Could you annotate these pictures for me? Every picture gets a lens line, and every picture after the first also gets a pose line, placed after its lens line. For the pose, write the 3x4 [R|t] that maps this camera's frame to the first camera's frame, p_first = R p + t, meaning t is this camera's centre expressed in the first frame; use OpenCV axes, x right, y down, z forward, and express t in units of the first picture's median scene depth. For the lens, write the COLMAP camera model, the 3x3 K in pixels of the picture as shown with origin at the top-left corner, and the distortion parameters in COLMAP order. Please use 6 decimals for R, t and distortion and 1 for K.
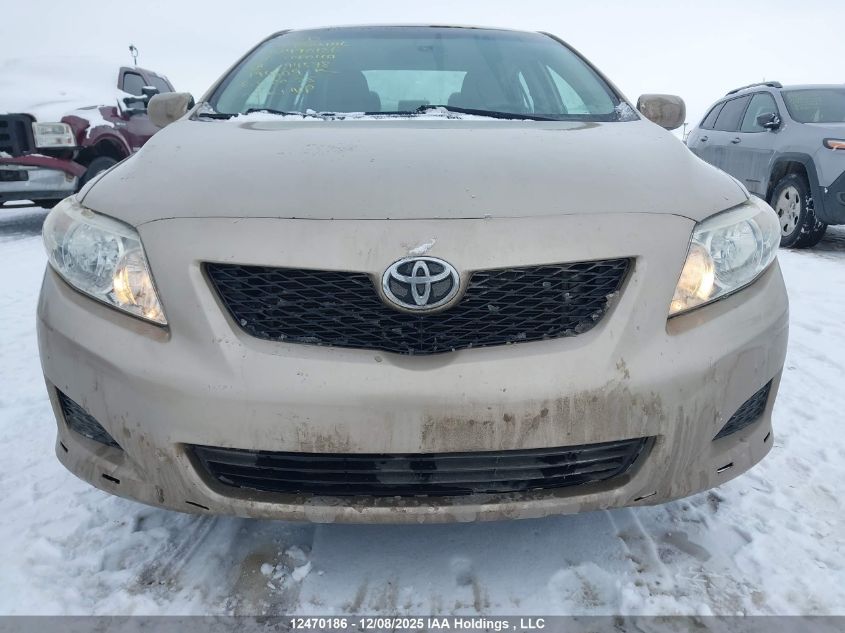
lens RADIAL K [[701.8, 0, 435.8], [0, 701.8, 318.6], [0, 0, 1]] dist [0.070672, -0.089217]
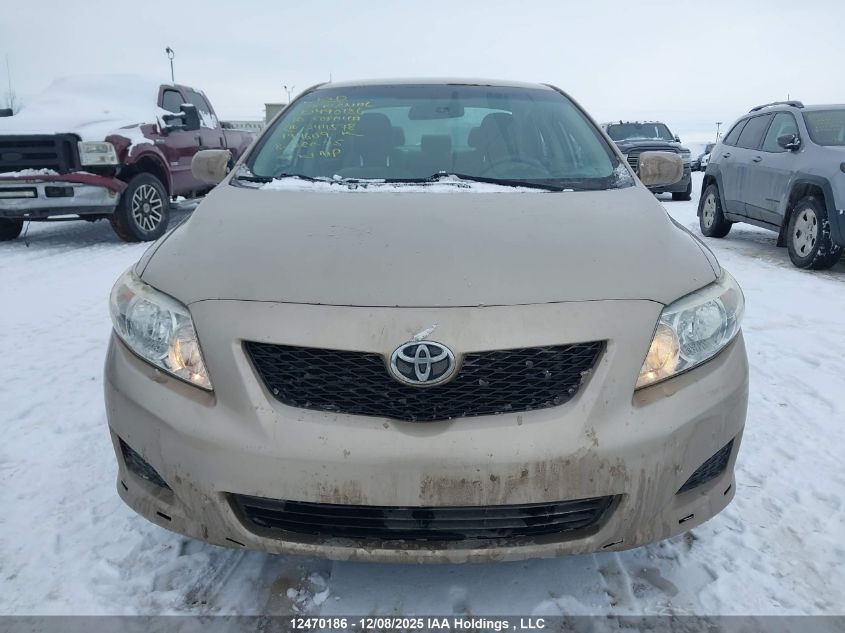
lens RADIAL K [[701.8, 0, 435.8], [0, 701.8, 318.6], [0, 0, 1]] dist [0.070672, -0.089217]
pose [[0.999152, 0.014328, -0.038610, 0.038161], [-0.014220, 0.999894, 0.003062, -0.108164], [0.038649, -0.002510, 0.999250, -0.161914]]
